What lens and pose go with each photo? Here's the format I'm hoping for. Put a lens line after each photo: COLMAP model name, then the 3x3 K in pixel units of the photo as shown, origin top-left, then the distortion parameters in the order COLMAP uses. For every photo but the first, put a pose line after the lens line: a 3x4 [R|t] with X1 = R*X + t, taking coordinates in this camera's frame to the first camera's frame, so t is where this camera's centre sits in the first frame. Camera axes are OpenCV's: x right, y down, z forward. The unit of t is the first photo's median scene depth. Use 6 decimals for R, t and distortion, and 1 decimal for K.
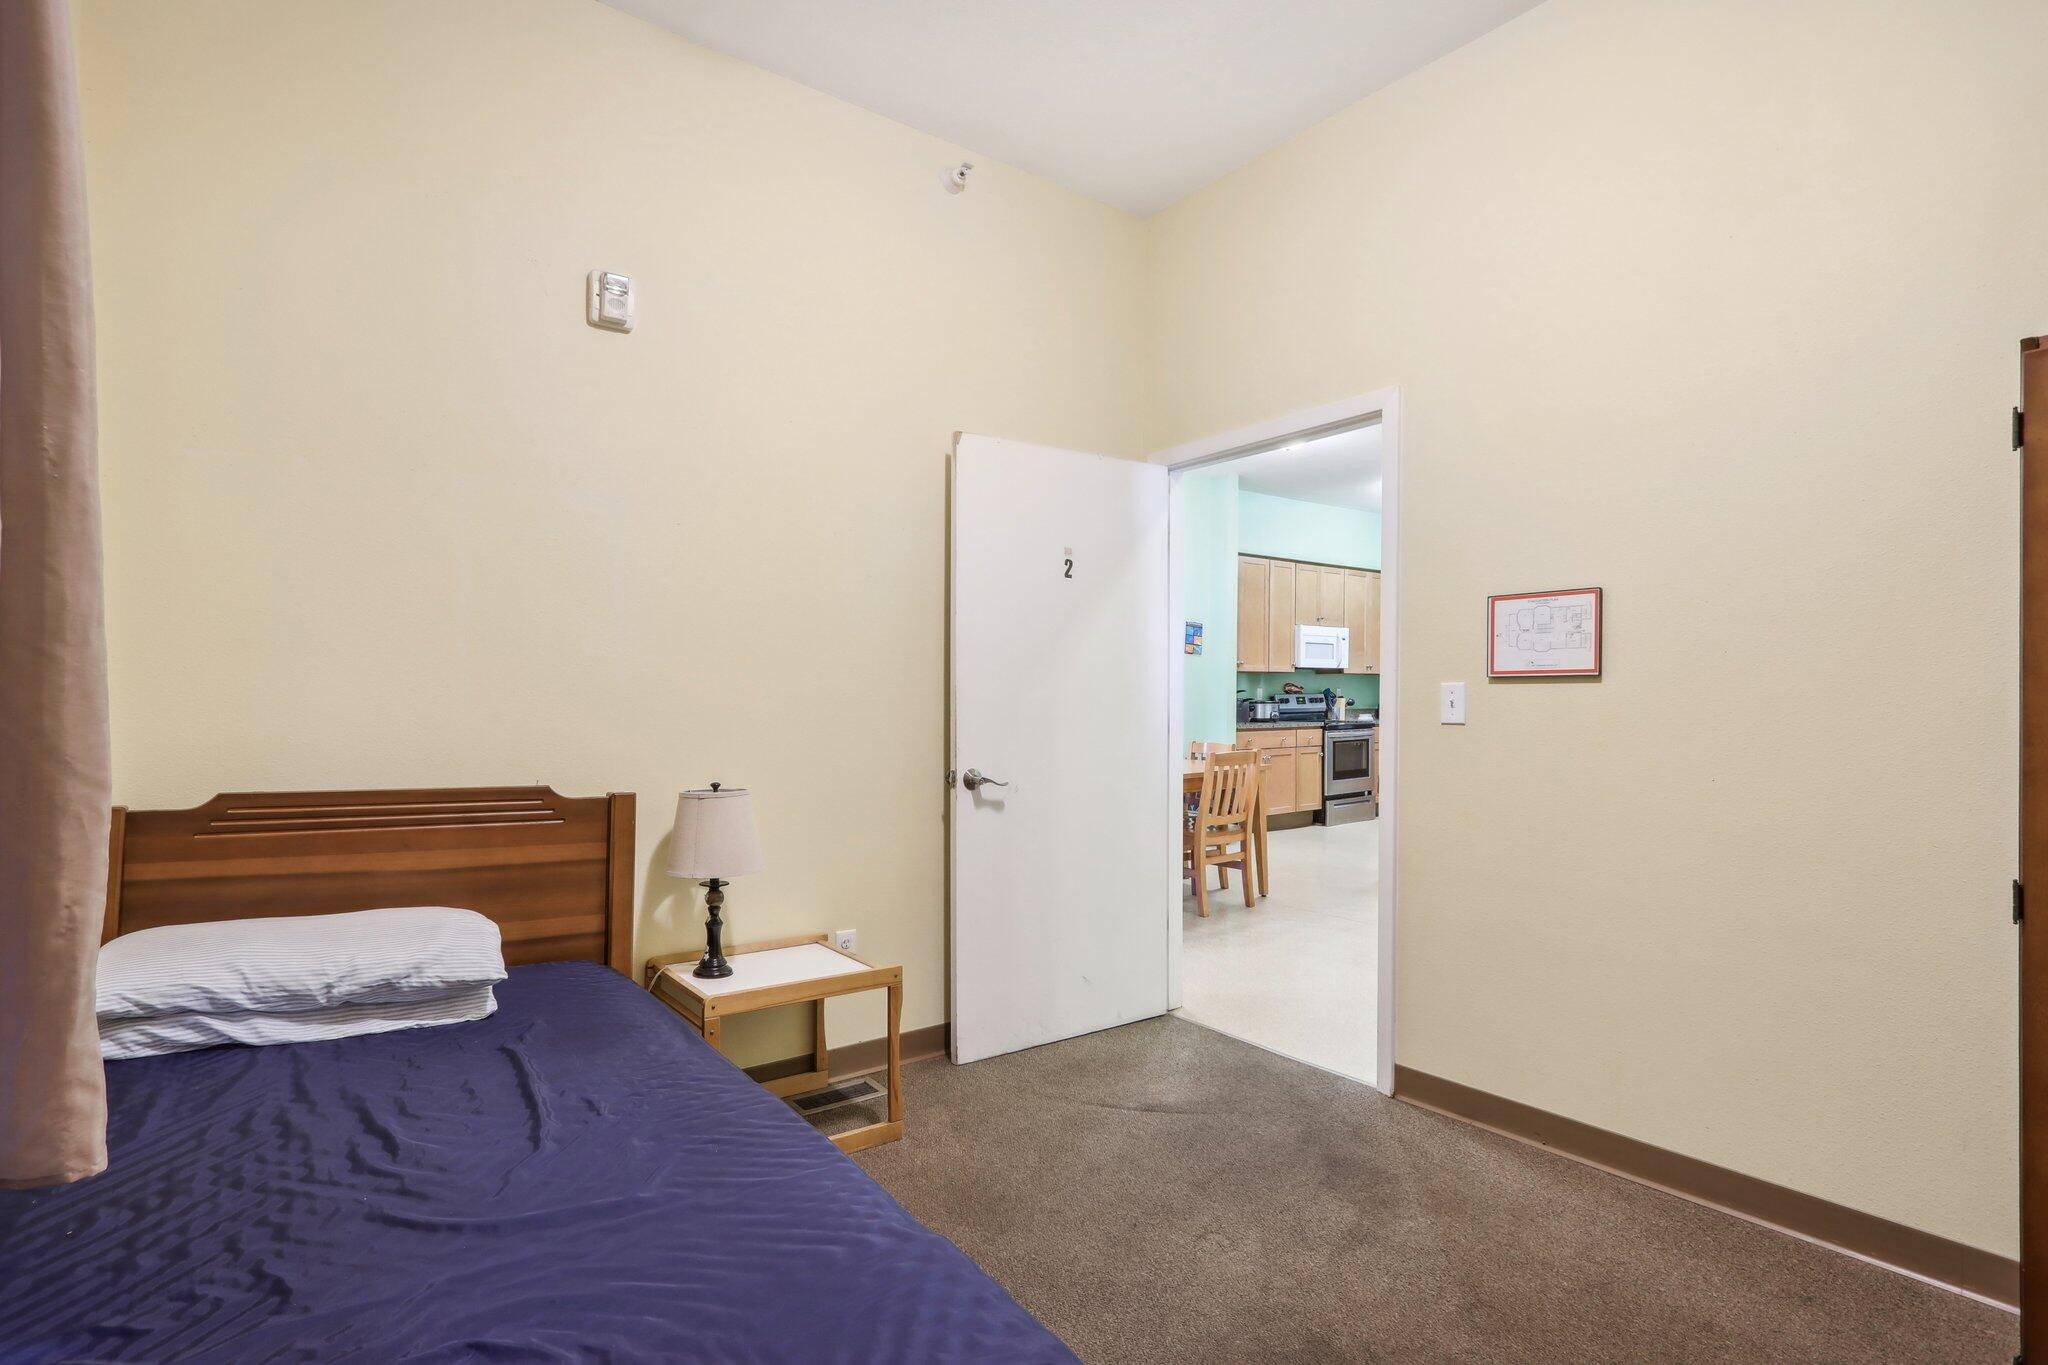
lens RADIAL K [[976.5, 0, 1017.6], [0, 976.5, 693.2], [0, 0, 1]] dist [-0.013778, 0.002516]
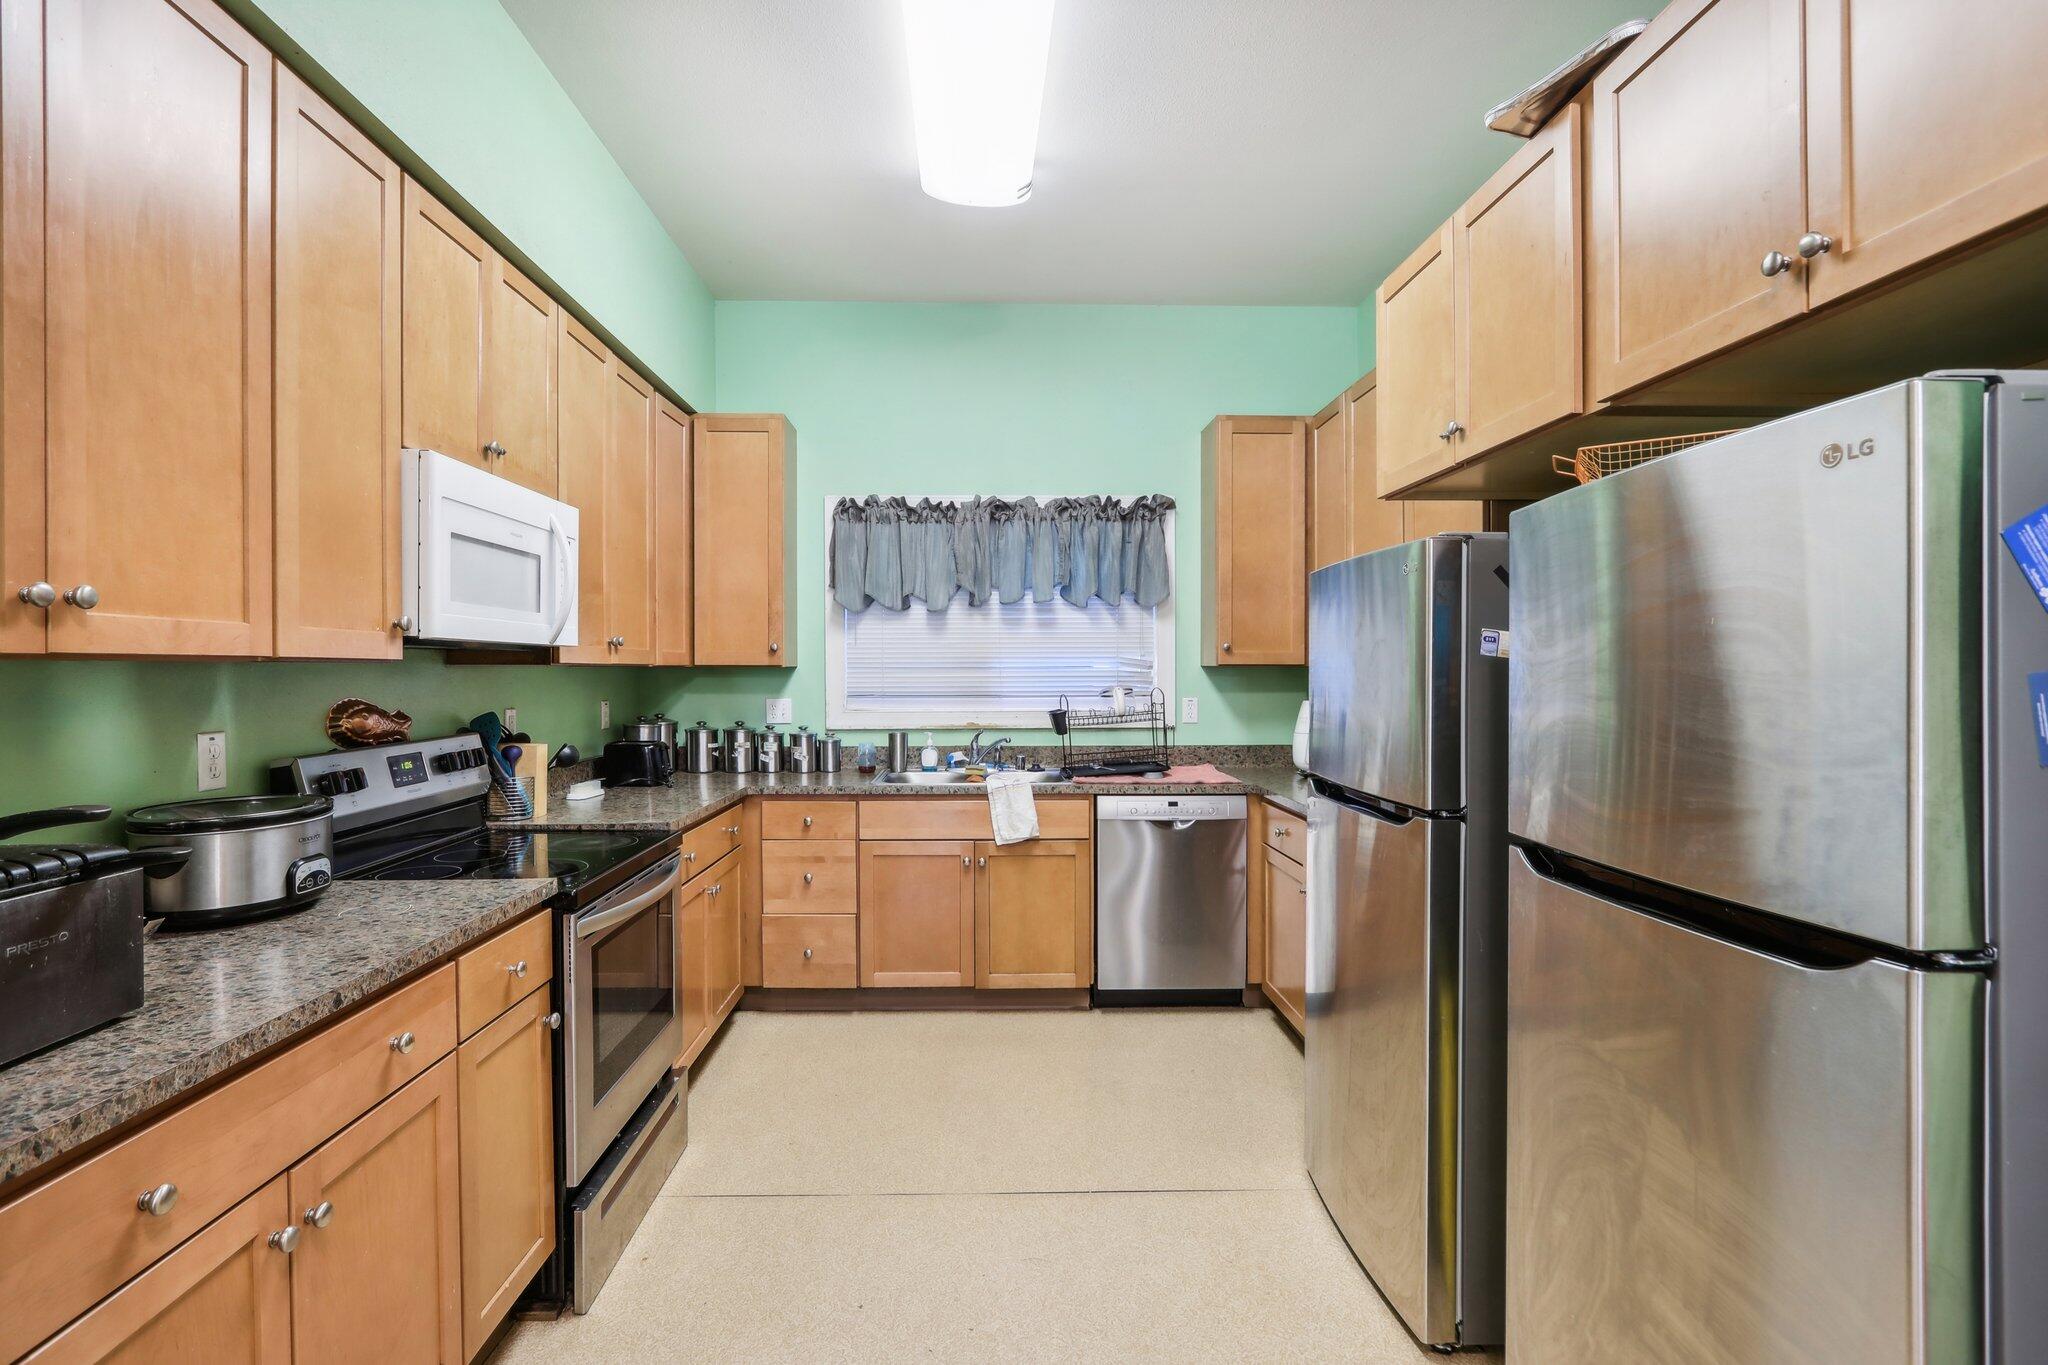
lens RADIAL K [[976.5, 0, 1007.7], [0, 976.5, 681.5], [0, 0, 1]] dist [-0.013778, 0.002516]
pose [[0.574447, -0.007415, 0.818508, 0.176174], [-0.001973, 0.999944, 0.010443, -0.018426], [-0.818540, -0.007614, 0.574400, 0.736104]]
